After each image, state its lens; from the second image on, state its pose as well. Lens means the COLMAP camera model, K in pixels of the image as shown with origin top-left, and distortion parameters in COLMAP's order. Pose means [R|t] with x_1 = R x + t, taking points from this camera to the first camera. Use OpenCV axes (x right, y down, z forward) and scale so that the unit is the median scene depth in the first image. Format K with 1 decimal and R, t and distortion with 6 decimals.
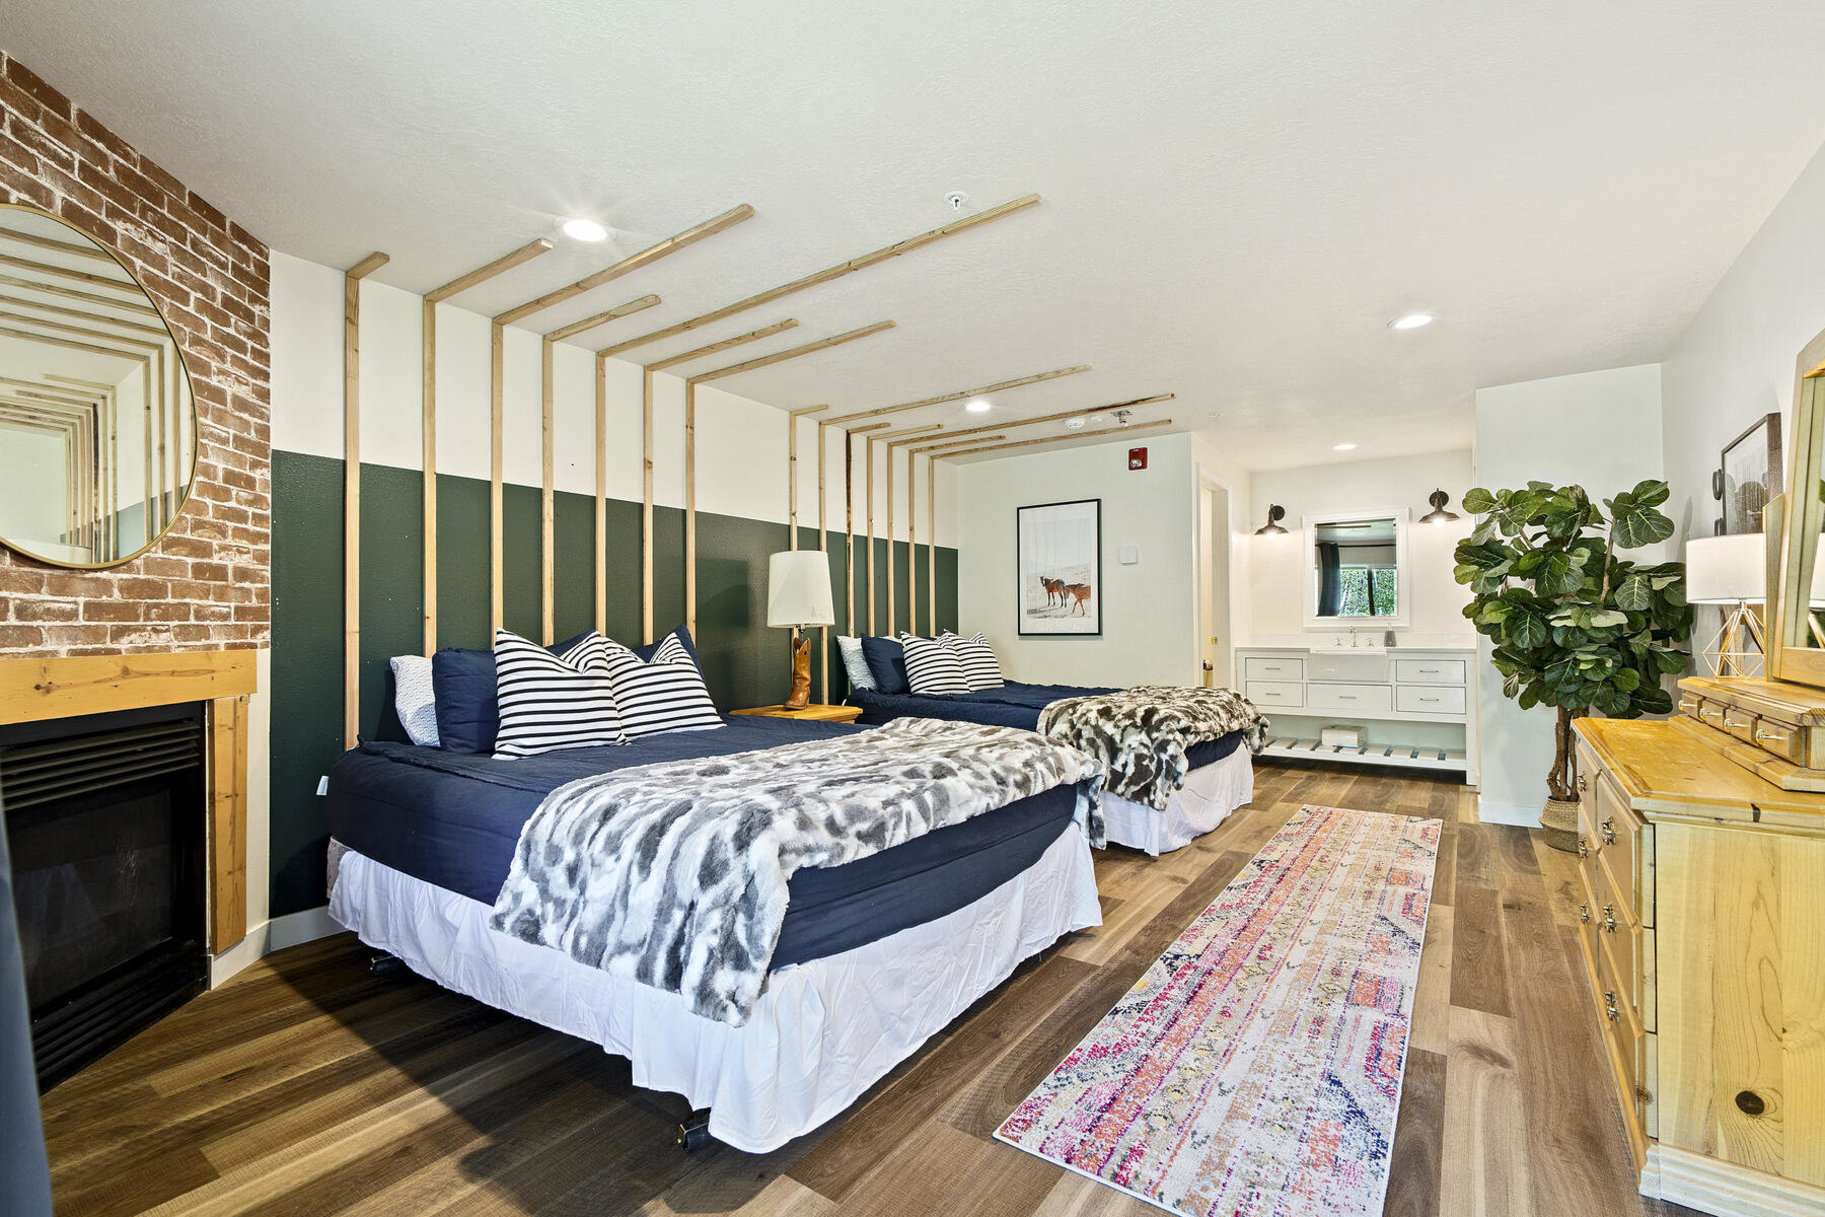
lens RADIAL K [[795.5, 0, 918.0], [0, 795.5, 618.6], [0, 0, 1]] dist [-0.006944, -0.000400]
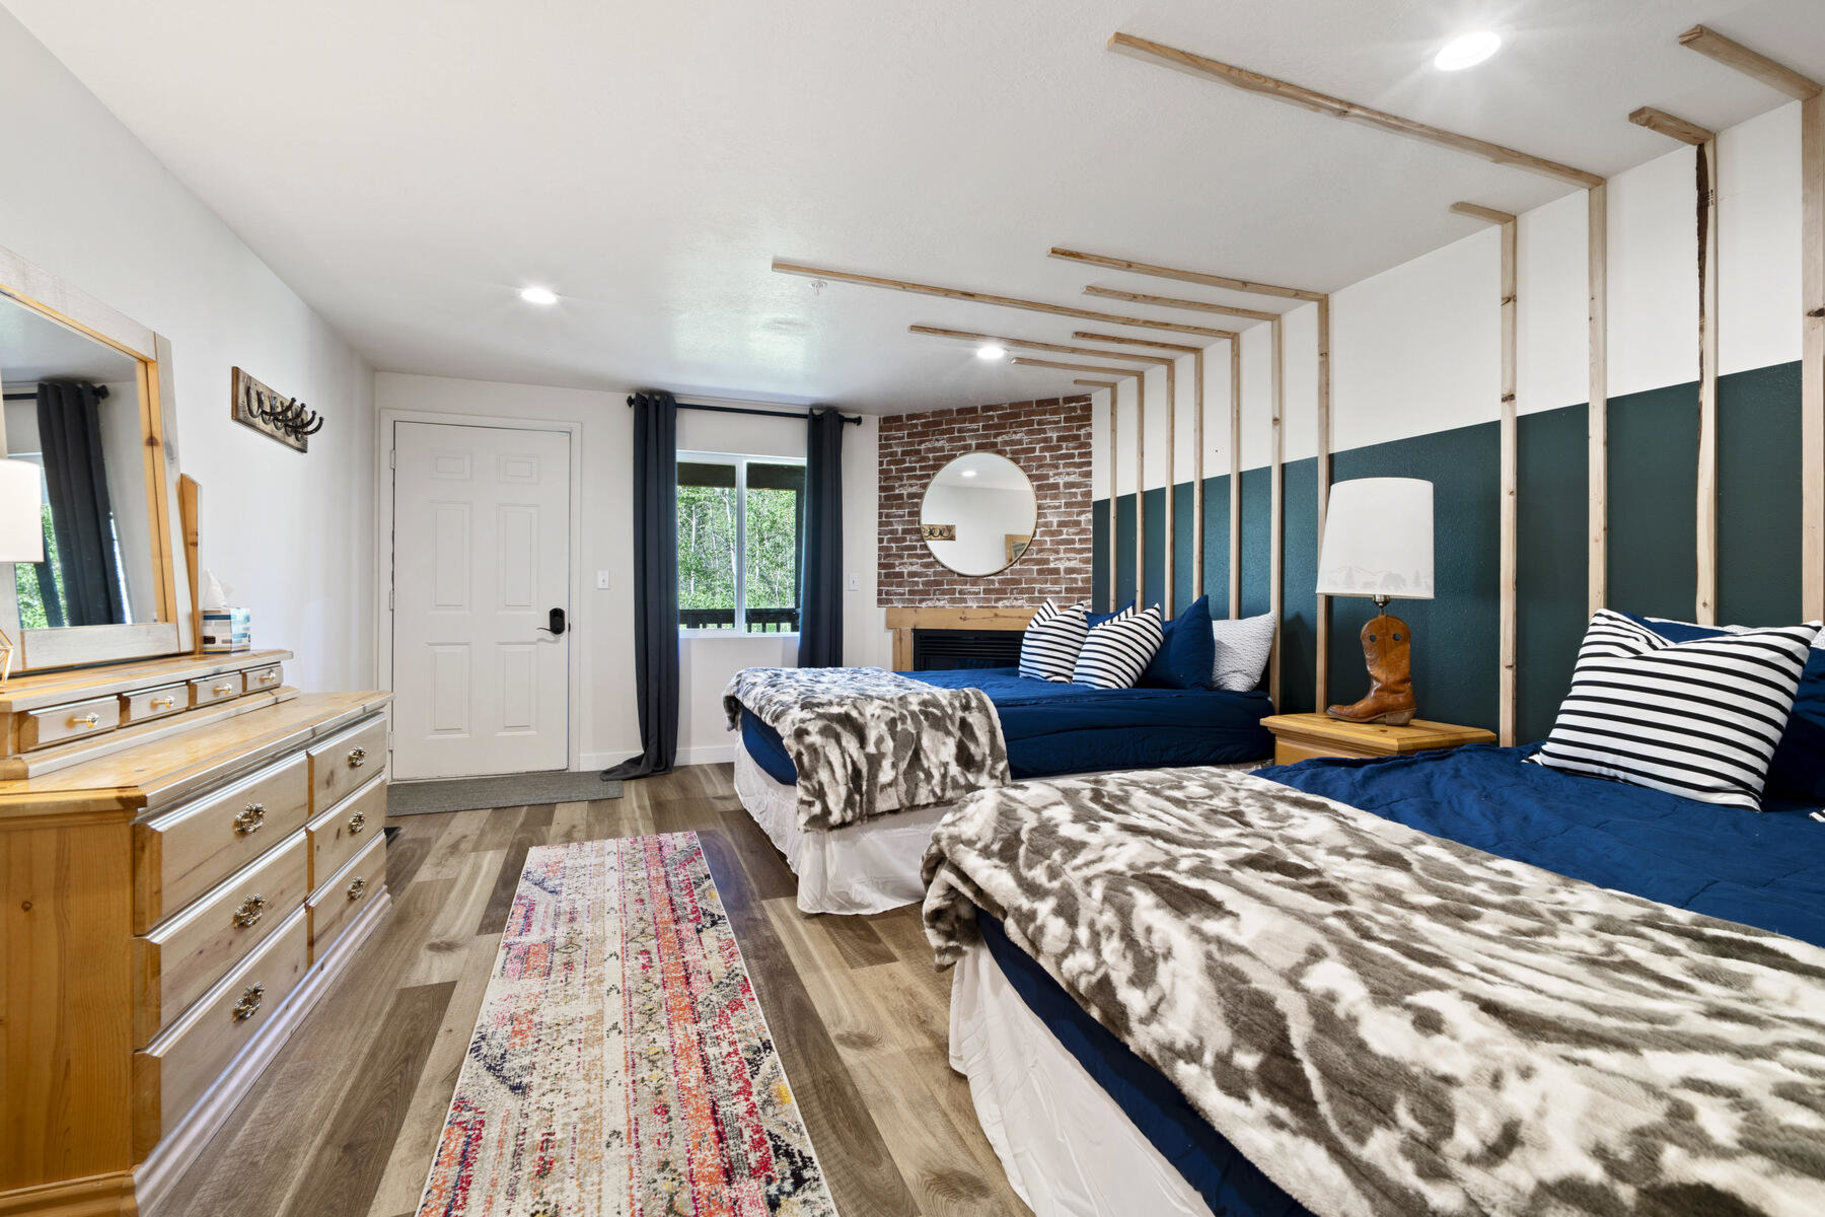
lens RADIAL K [[795.5, 0, 918.0], [0, 795.5, 618.6], [0, 0, 1]] dist [-0.006944, -0.000400]
pose [[-0.557199, 0.028700, -0.829883, 0.980717], [0.013325, 0.999583, 0.025622, 0.007374], [0.830272, 0.003219, -0.557349, 1.717129]]
